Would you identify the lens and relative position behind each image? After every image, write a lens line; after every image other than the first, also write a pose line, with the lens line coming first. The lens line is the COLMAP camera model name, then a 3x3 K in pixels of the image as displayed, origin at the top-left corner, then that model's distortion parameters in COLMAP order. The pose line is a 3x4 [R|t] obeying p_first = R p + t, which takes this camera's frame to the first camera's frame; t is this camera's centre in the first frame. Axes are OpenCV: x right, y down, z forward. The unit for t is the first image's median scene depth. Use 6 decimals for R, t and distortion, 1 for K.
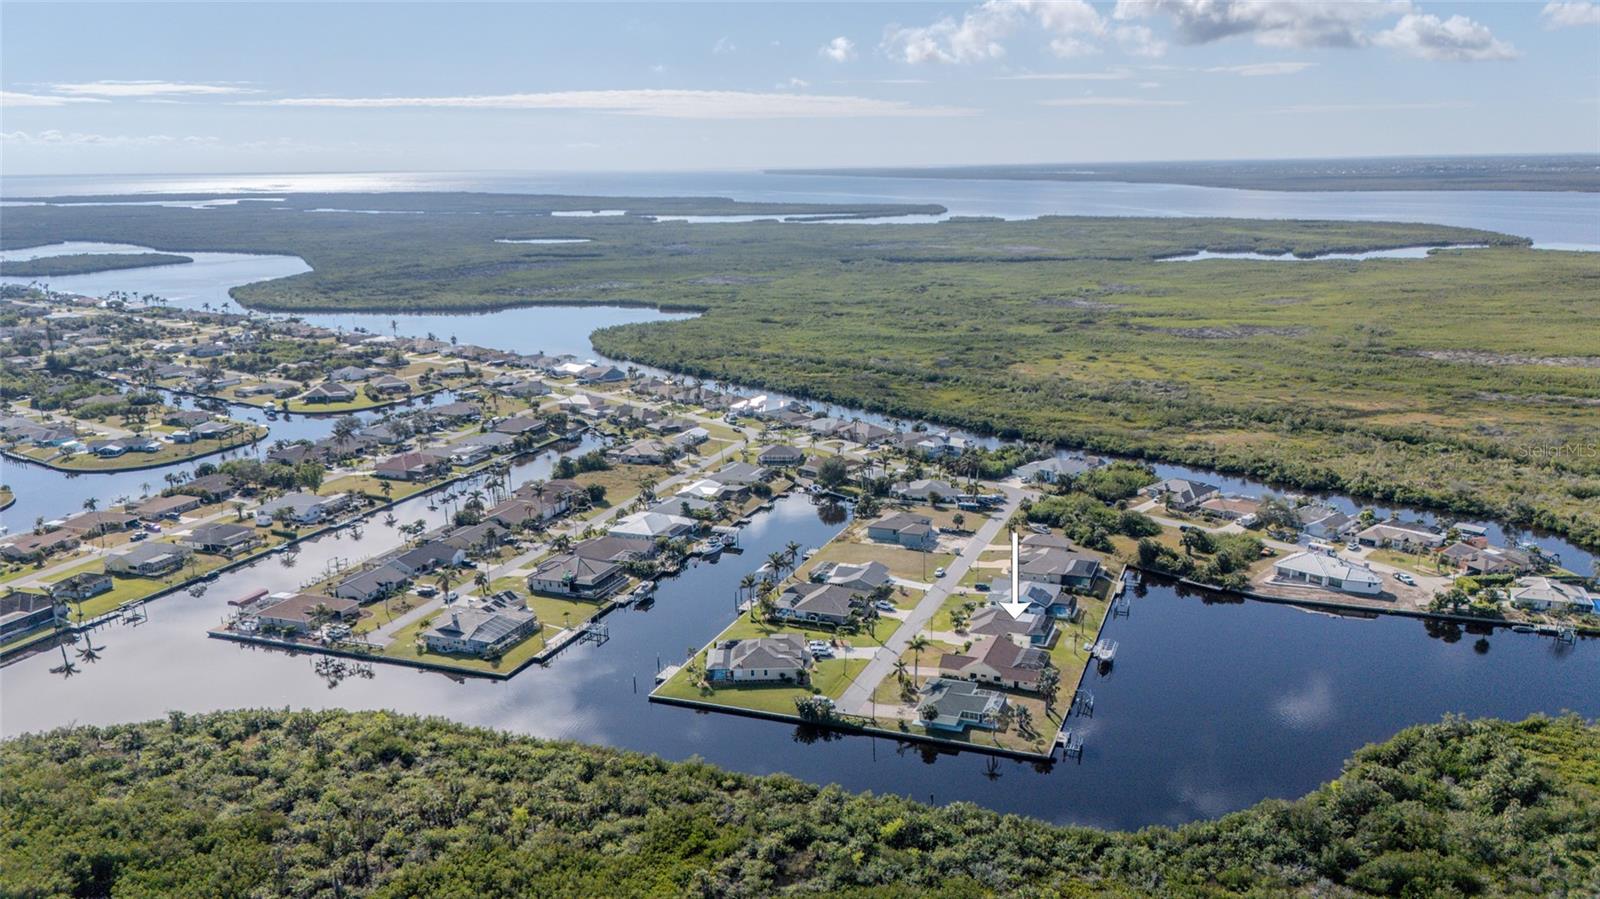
lens RADIAL K [[1237.9, 0, 816.1], [0, 1237.9, 504.7], [0, 0, 1]] dist [0.083466, -0.086872]
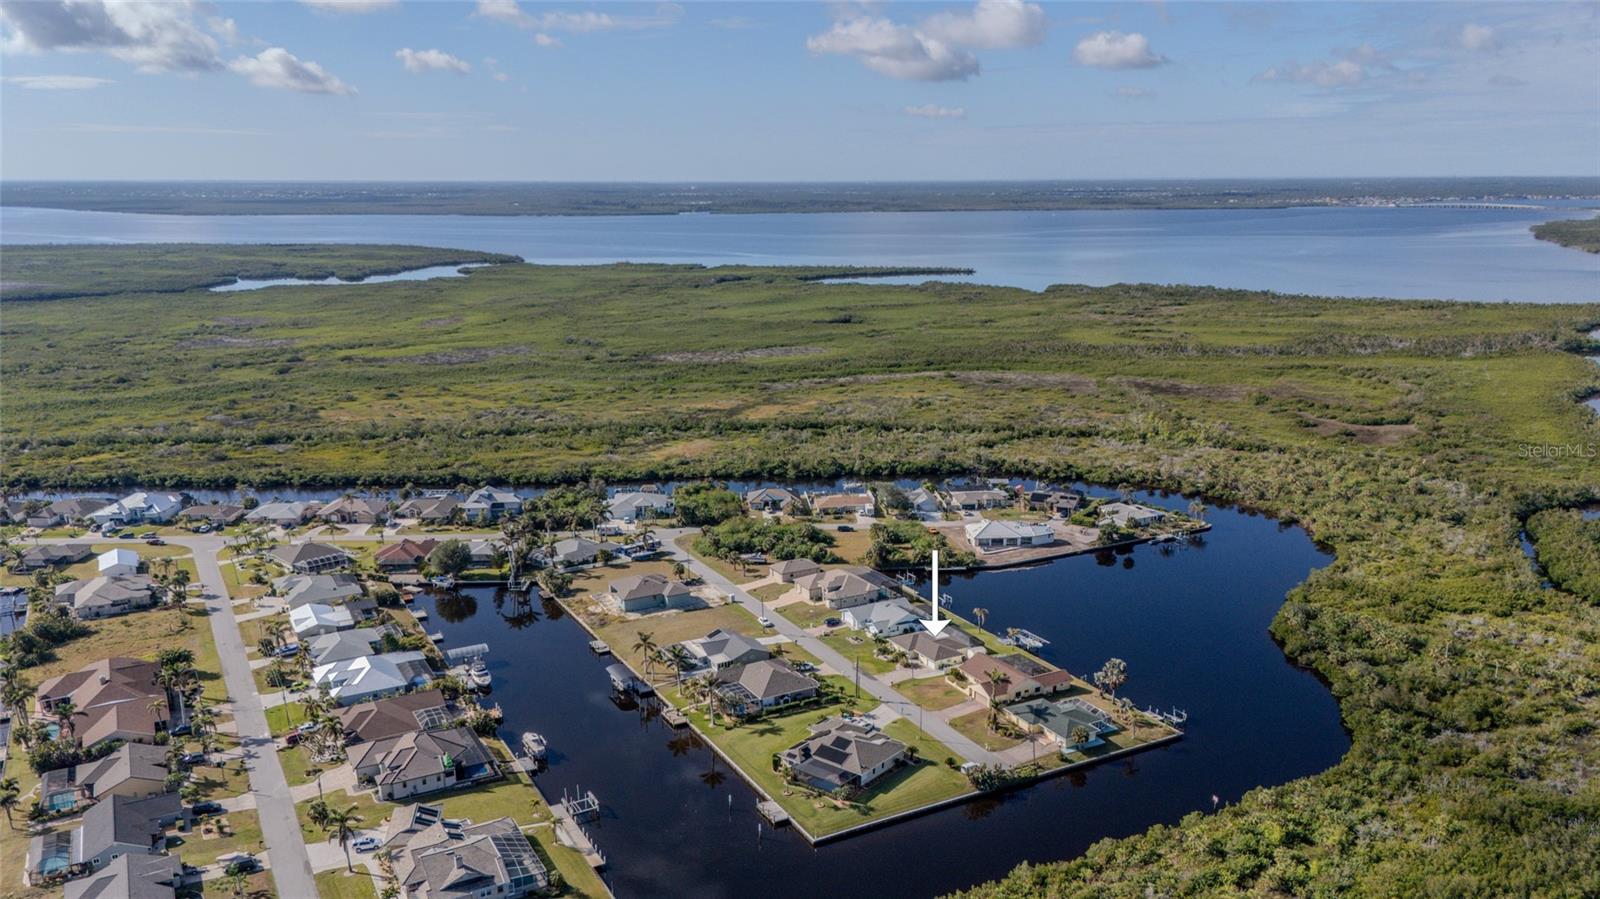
lens RADIAL K [[1237.9, 0, 816.1], [0, 1237.9, 504.7], [0, 0, 1]] dist [0.083466, -0.086872]
pose [[0.647599, -0.185927, 0.738949, -0.524112], [0.199500, 0.977317, 0.071065, -0.085751], [-0.735401, 0.101399, 0.670003, 0.345250]]
